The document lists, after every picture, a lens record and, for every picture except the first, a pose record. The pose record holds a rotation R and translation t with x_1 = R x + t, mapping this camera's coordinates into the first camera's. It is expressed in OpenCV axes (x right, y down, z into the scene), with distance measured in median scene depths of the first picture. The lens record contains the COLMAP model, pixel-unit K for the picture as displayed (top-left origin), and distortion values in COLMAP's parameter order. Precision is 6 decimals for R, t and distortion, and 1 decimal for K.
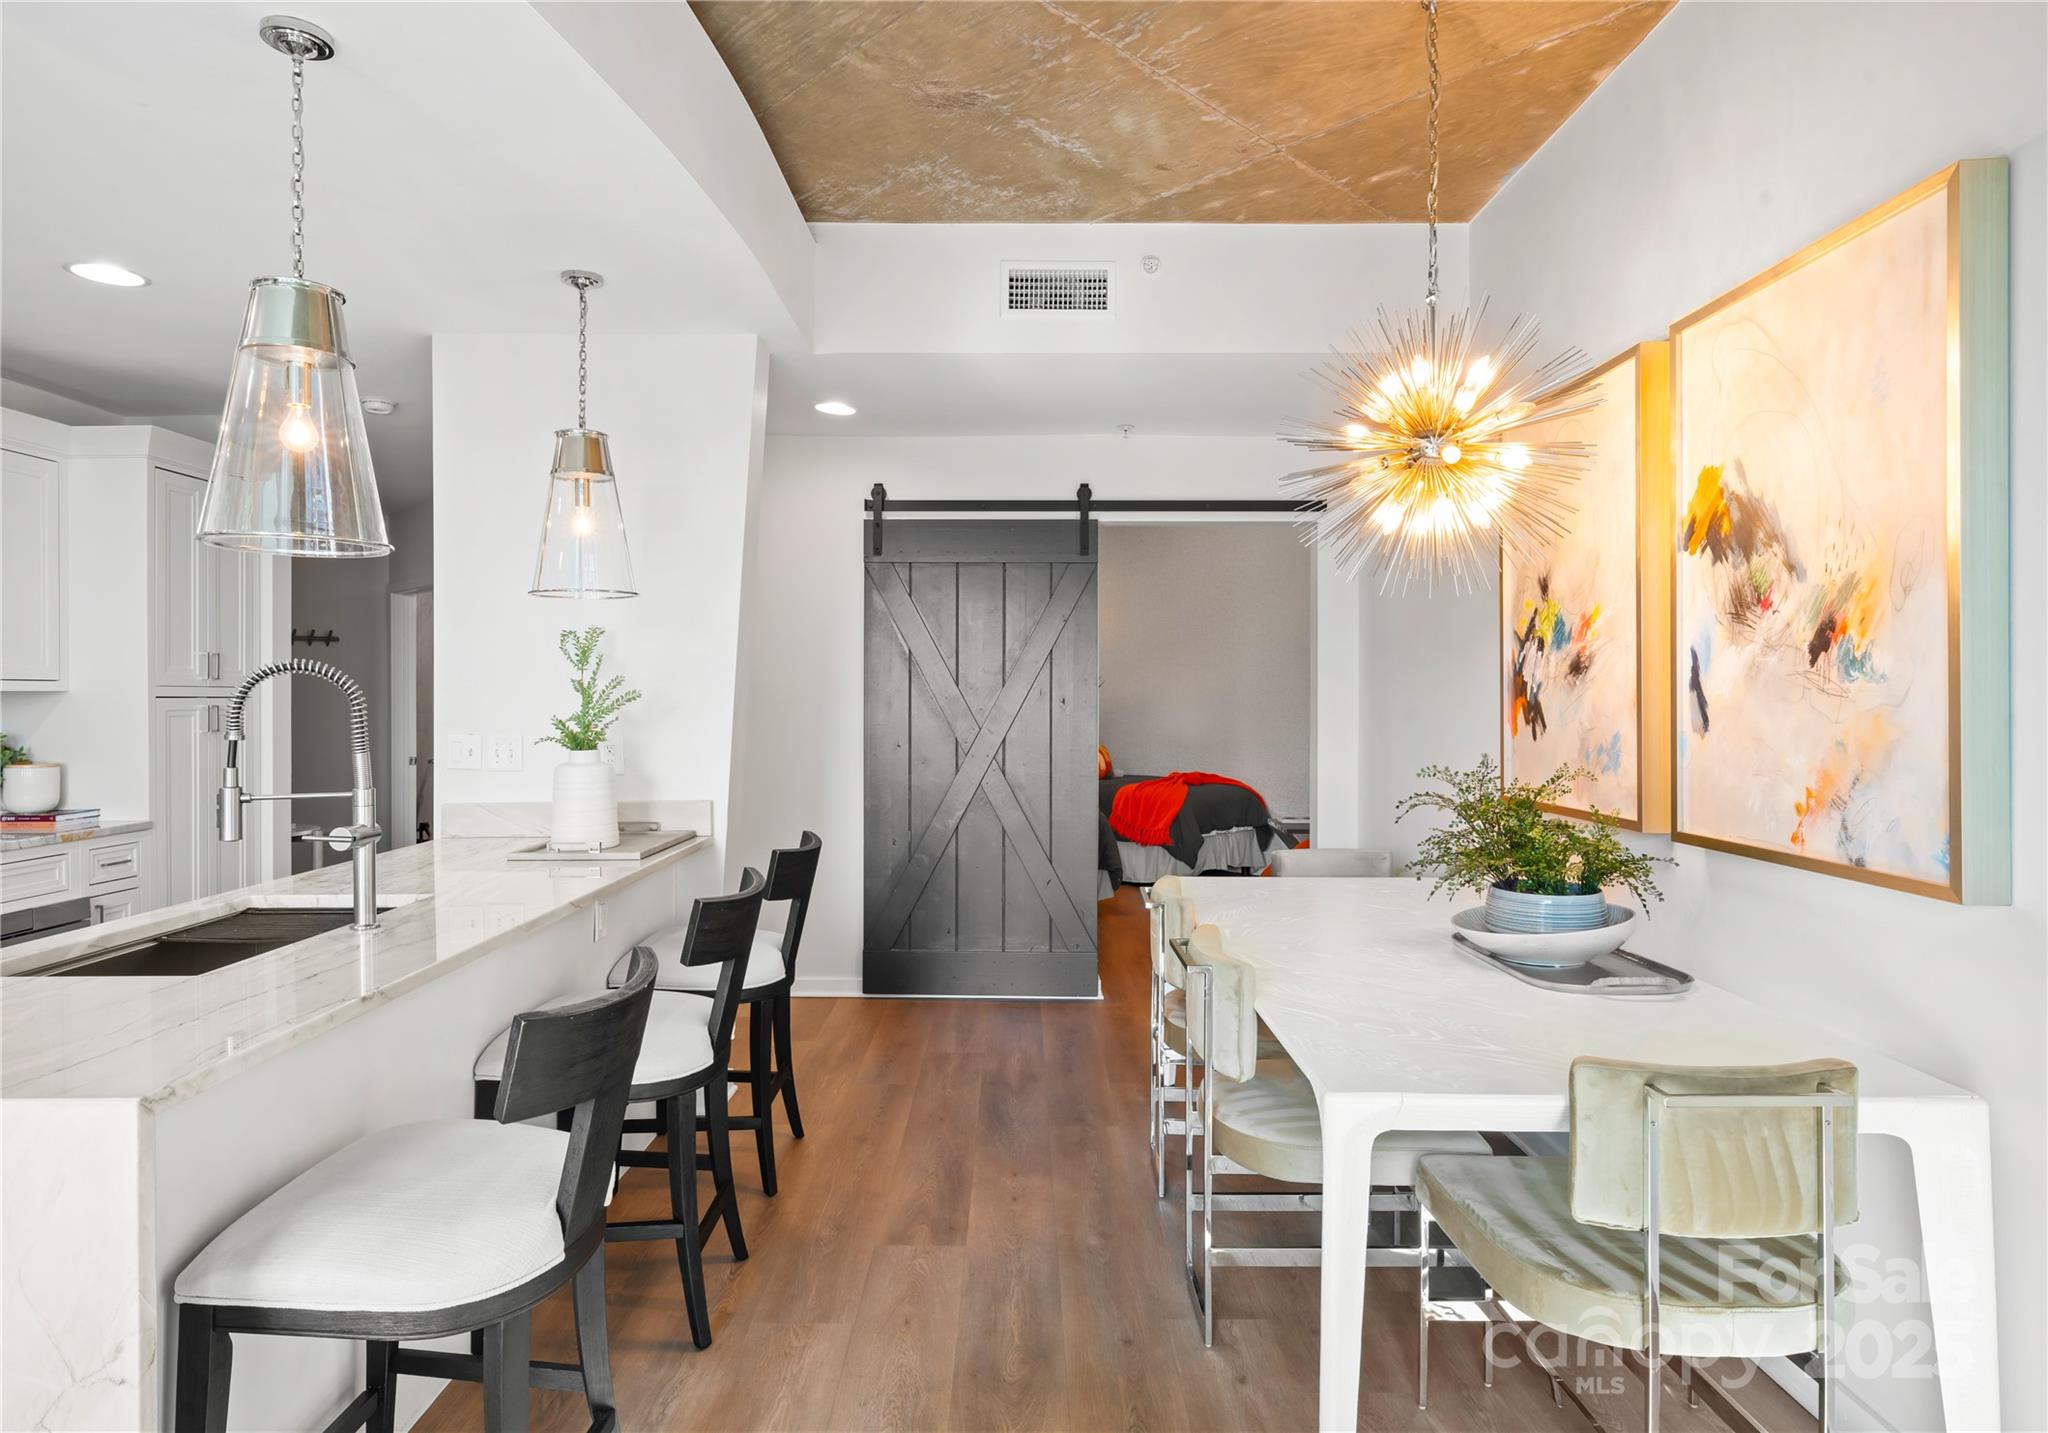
lens RADIAL K [[1159.6, 0, 1034.0], [0, 1159.6, 700.5], [0, 0, 1]] dist [0.010484, -0.005881]
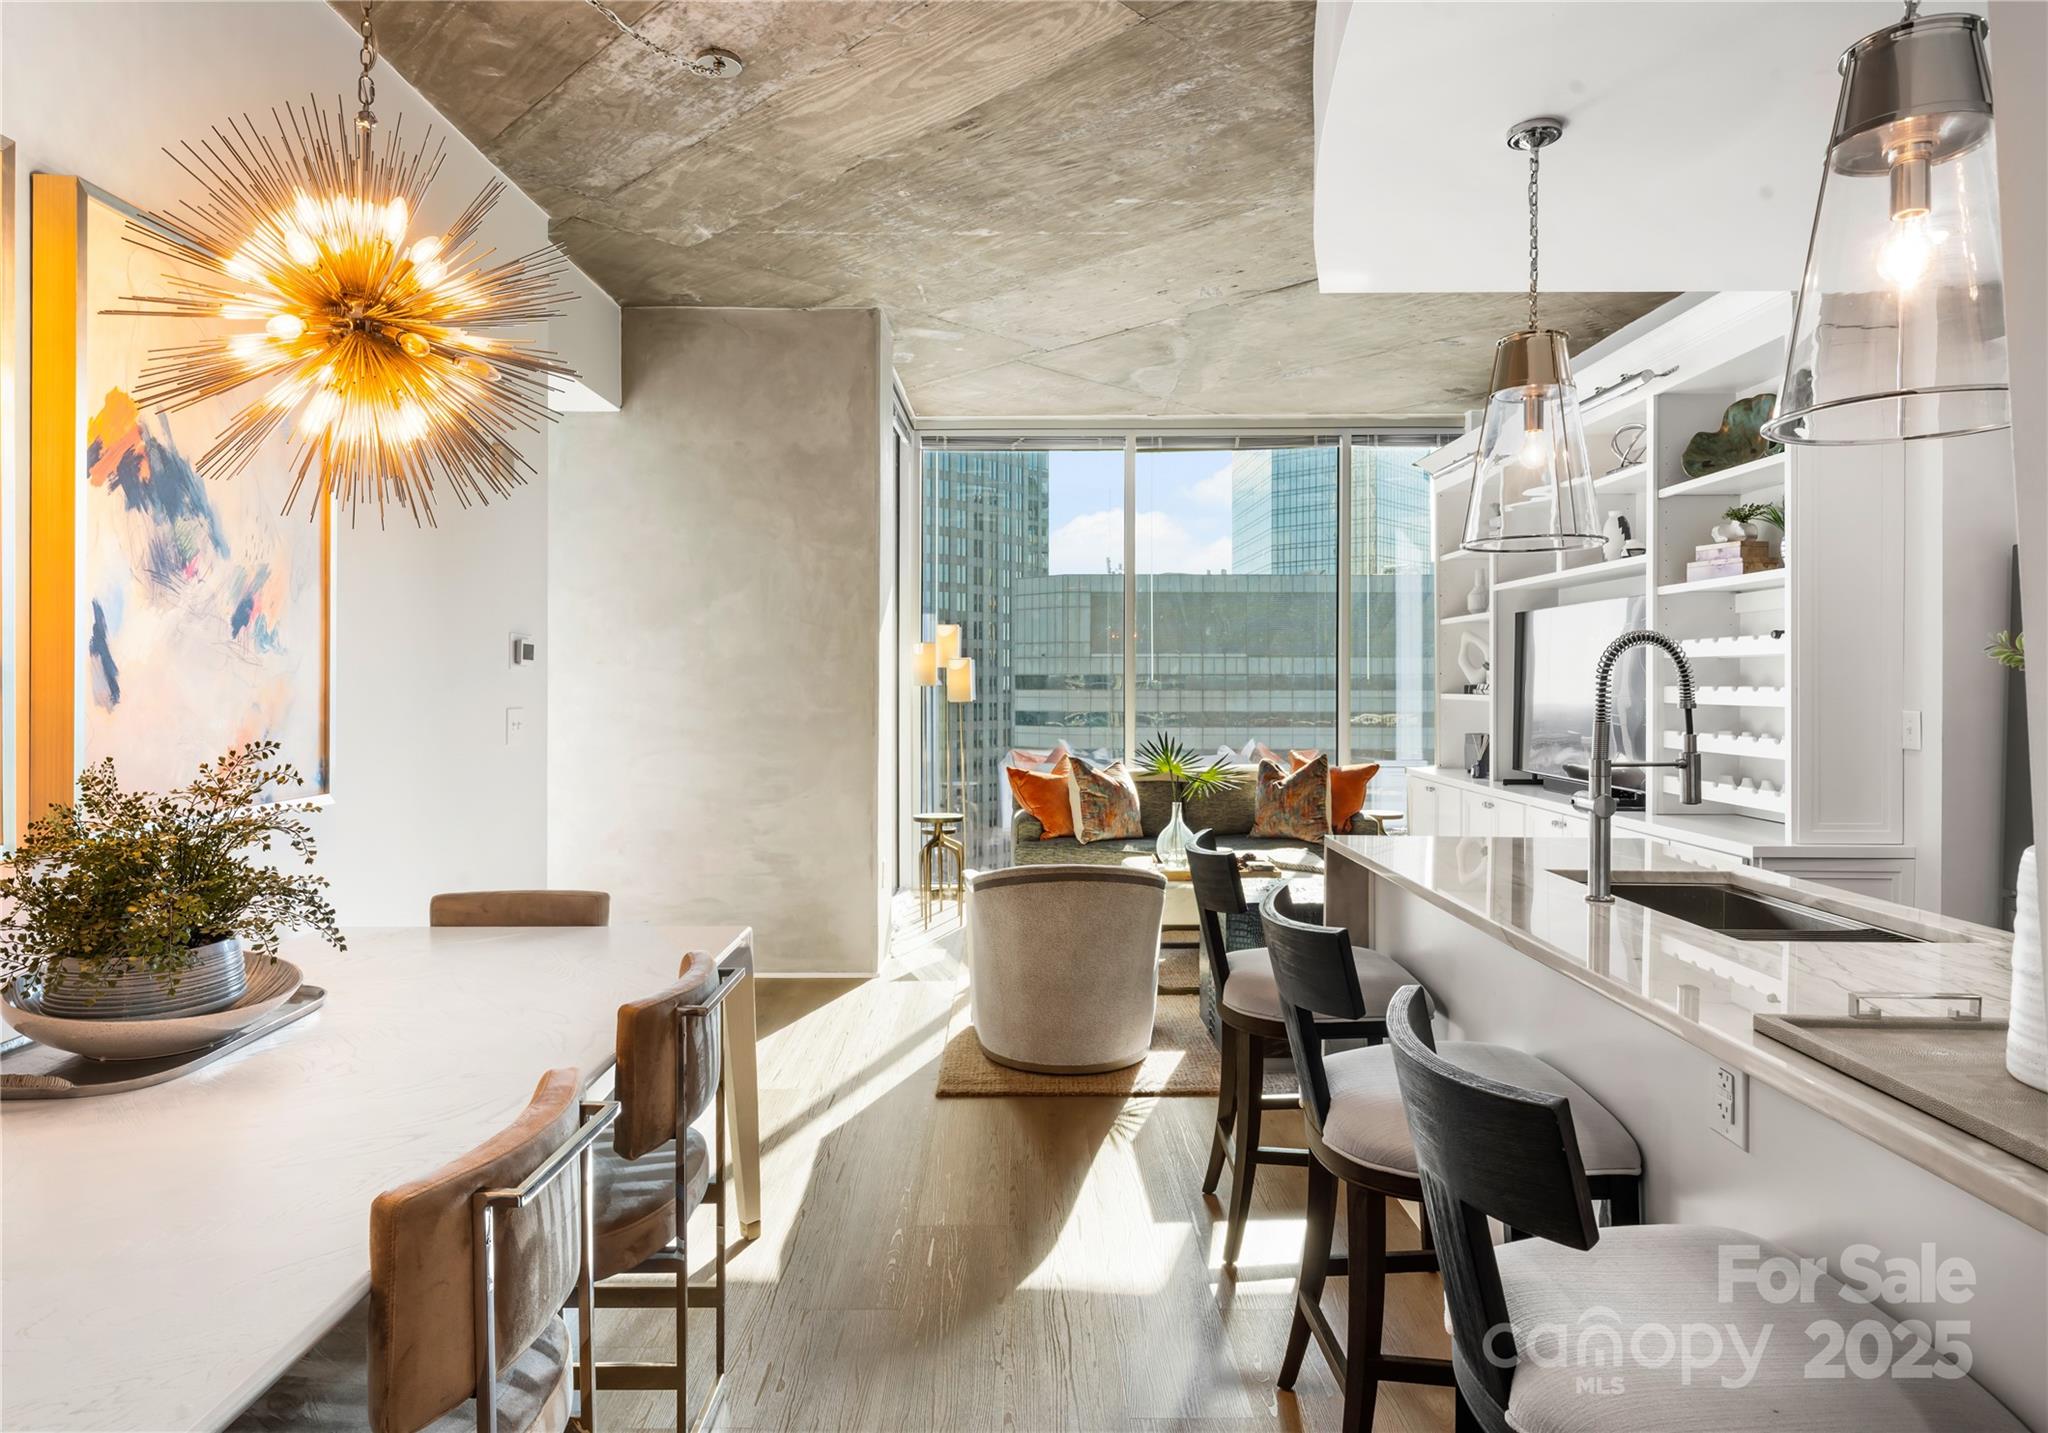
lens RADIAL K [[1190.5, 0, 1015.2], [0, 1190.5, 681.6], [0, 0, 1]] dist [-0.005019, 0.005961]
pose [[-0.999845, -0.002491, 0.017407, -0.066299], [-0.002393, 0.999981, 0.005657, 0.003129], [-0.017421, 0.005614, -0.999832, 1.438799]]
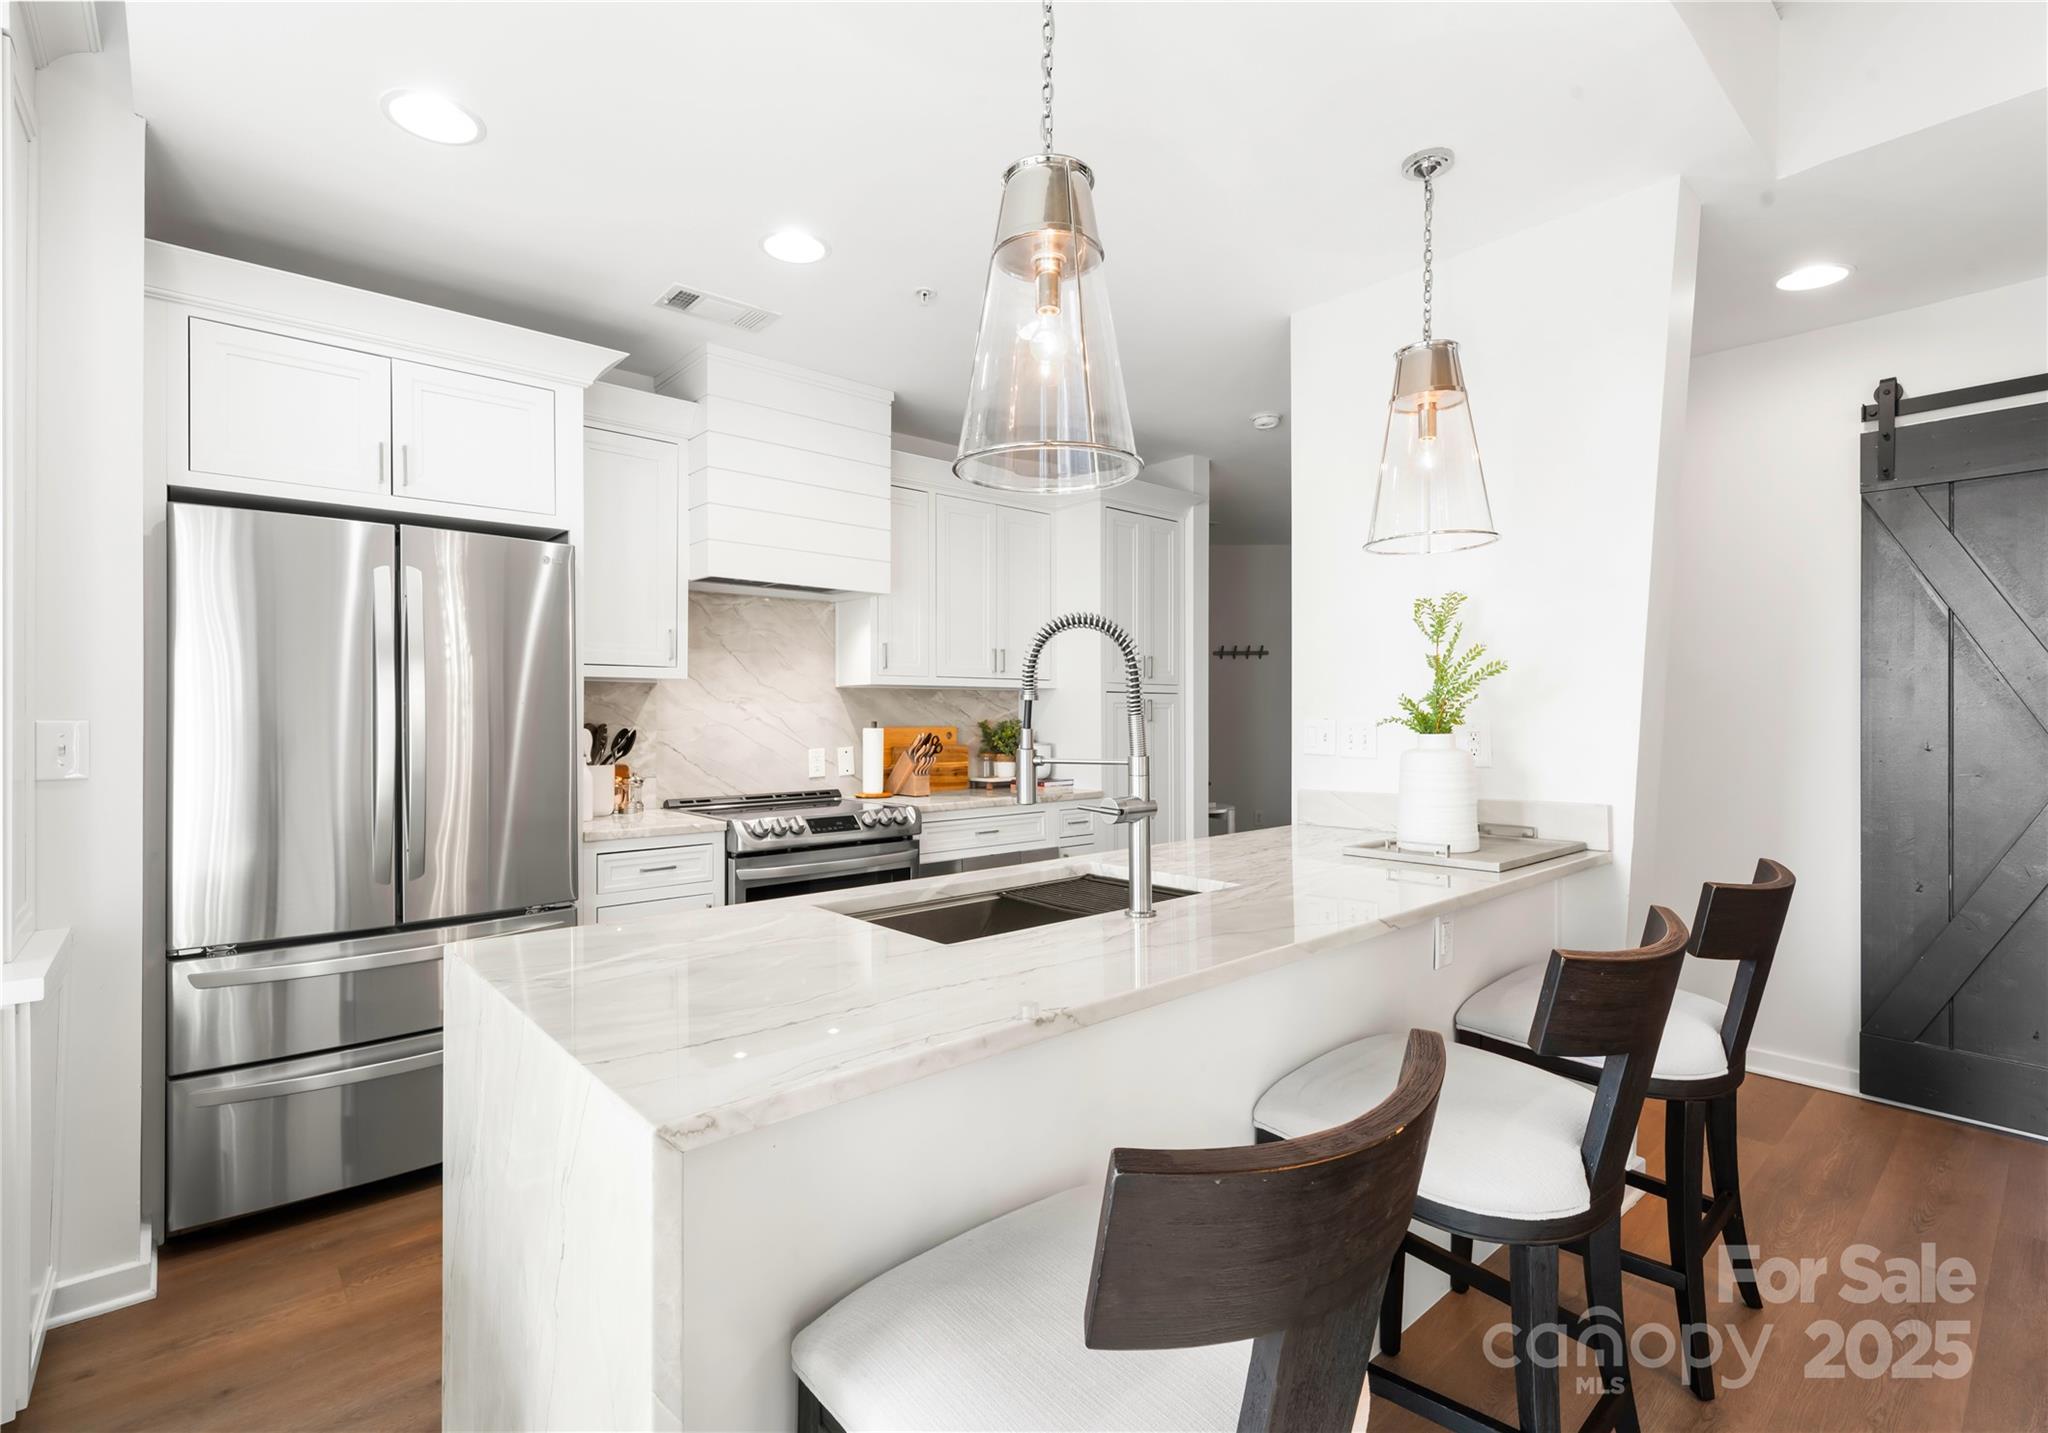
lens RADIAL K [[955.8, 0, 1001.7], [0, 955.8, 716.1], [0, 0, 1]] dist [0.001758, -0.000150]
pose [[0.652758, -0.001352, -0.757565, -0.070023], [-0.001919, 0.999992, -0.003438, 0.034844], [0.757564, 0.003698, 0.652750, 0.324835]]
